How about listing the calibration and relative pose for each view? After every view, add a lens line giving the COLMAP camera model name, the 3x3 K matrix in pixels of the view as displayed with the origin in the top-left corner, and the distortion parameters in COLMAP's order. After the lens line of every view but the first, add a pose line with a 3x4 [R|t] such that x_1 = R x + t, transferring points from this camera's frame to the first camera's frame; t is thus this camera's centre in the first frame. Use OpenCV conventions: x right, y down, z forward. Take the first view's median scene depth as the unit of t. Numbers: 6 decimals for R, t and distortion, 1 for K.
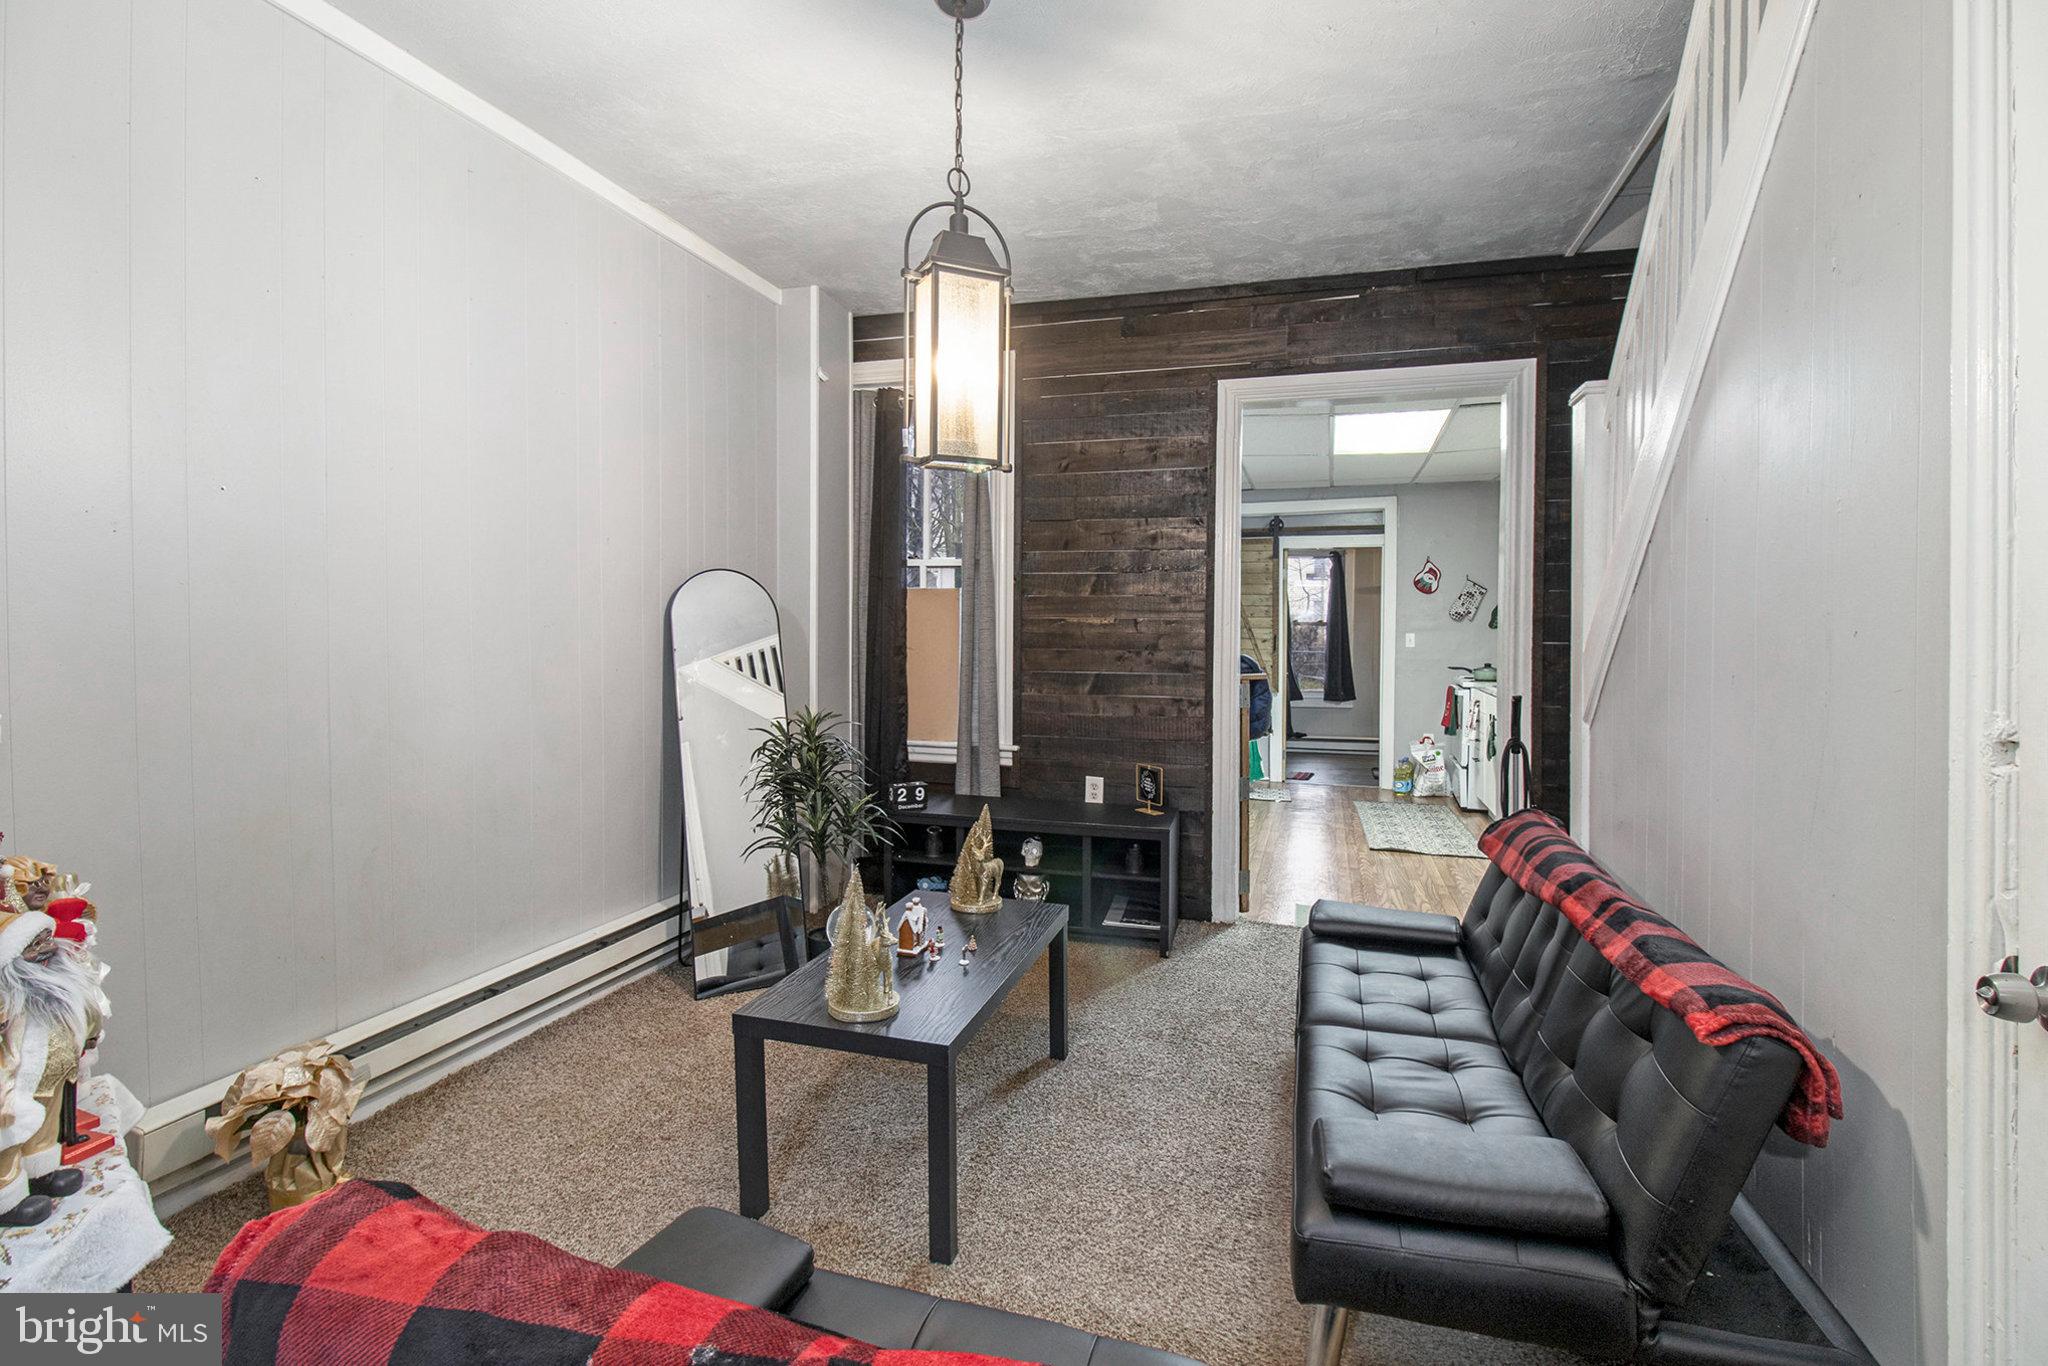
lens RADIAL K [[967.3, 0, 1009.2], [0, 967.3, 631.3], [0, 0, 1]] dist [-0.024743, -0.001545]
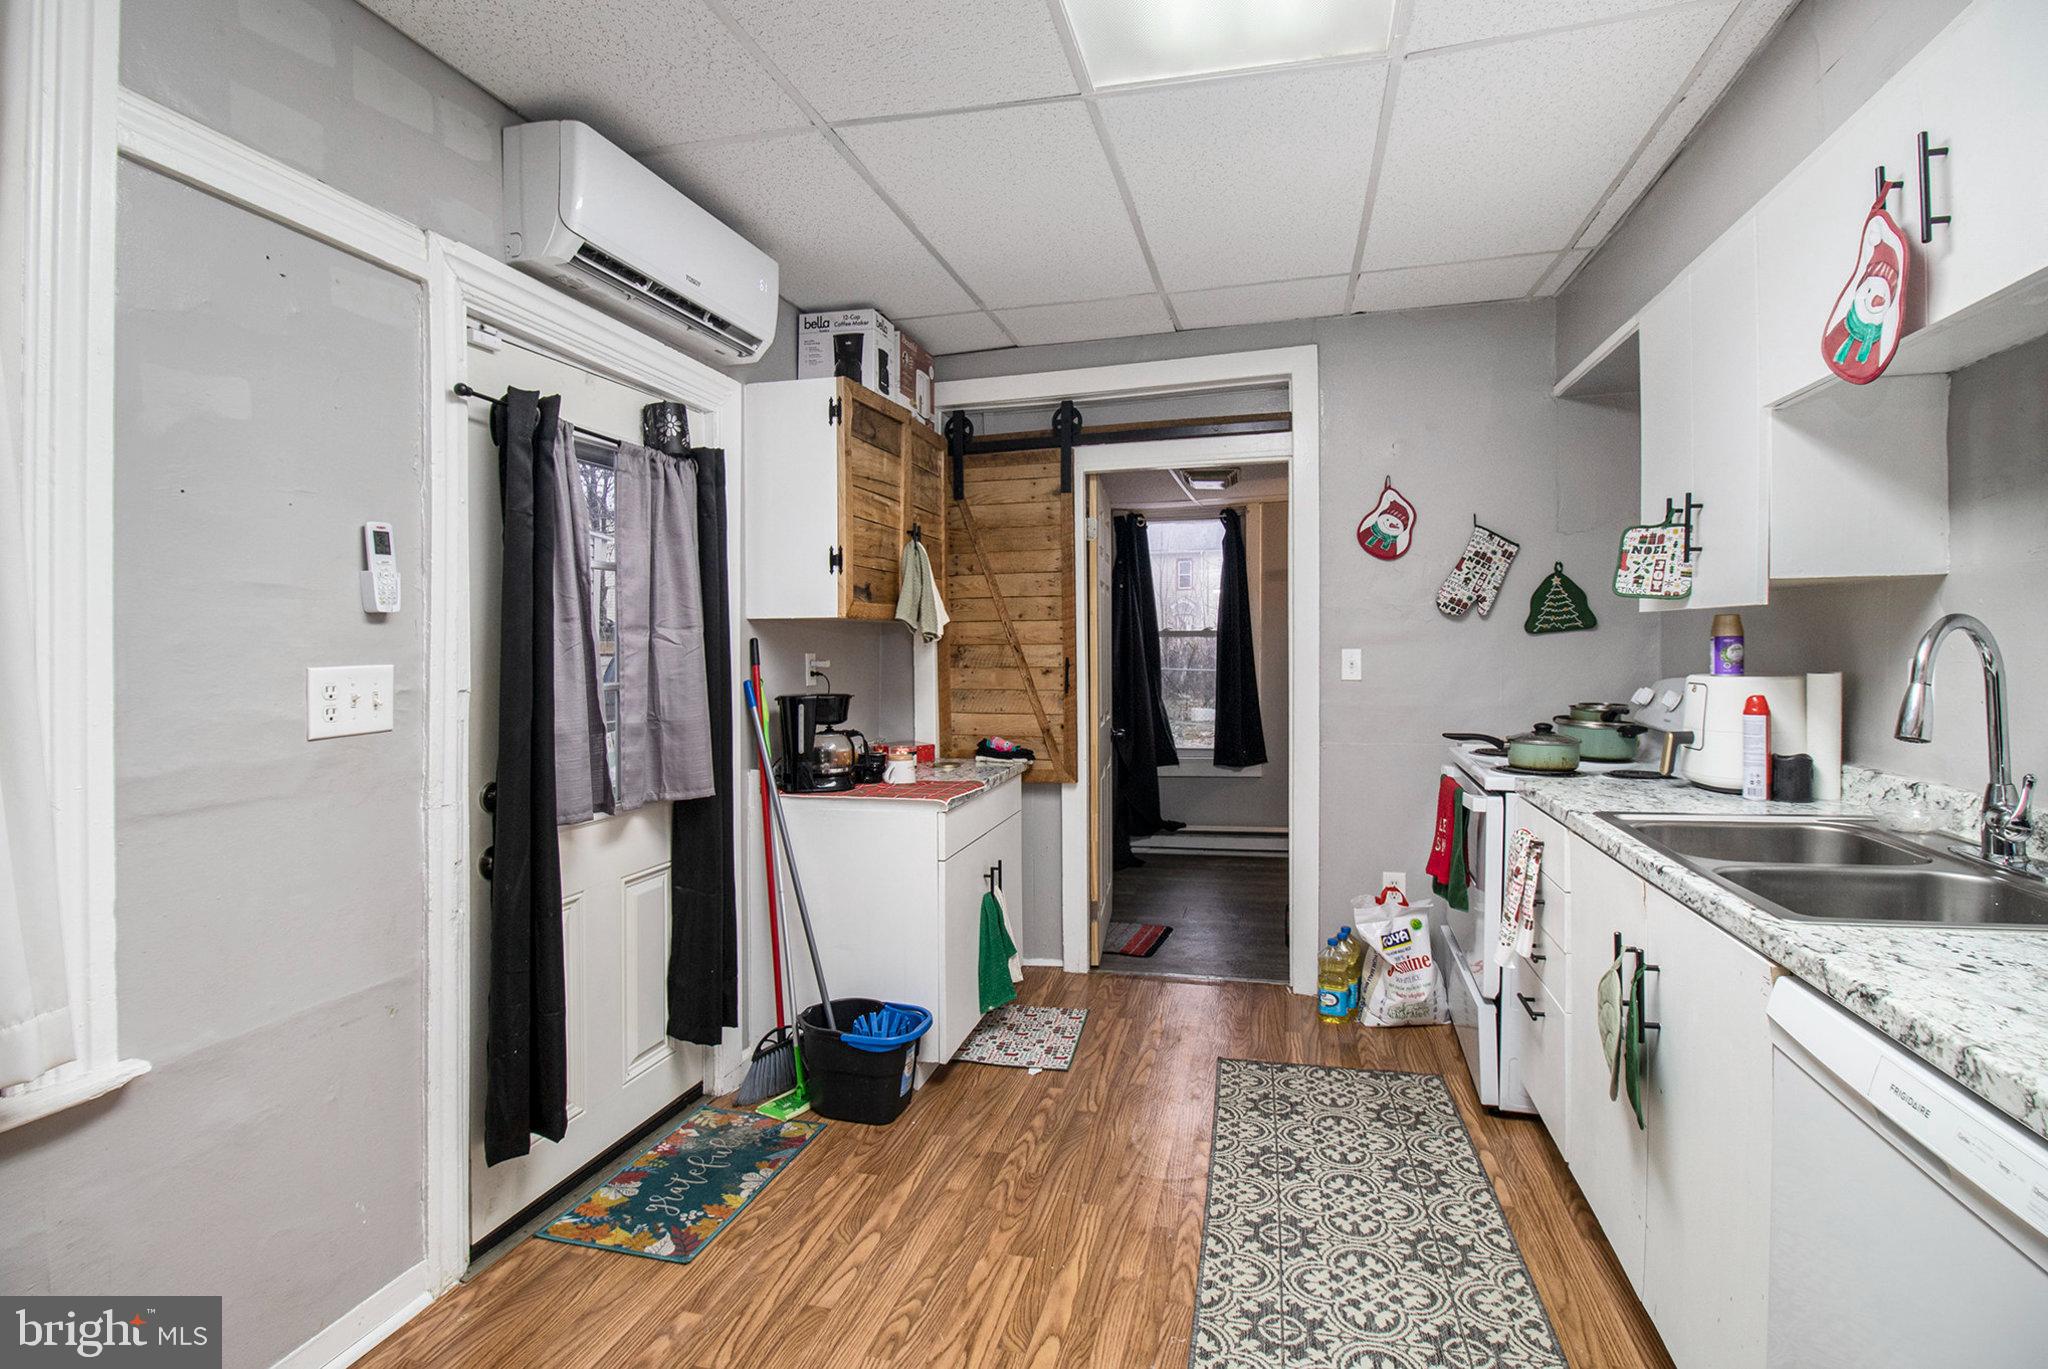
lens RADIAL K [[967.3, 0, 1034.7], [0, 967.3, 673.4], [0, 0, 1]] dist [-0.024743, -0.001545]
pose [[0.997603, -0.021648, 0.065728, 0.228213], [0.020193, 0.999538, 0.022726, 0.000248], [-0.066190, -0.021344, 0.997579, 0.534489]]
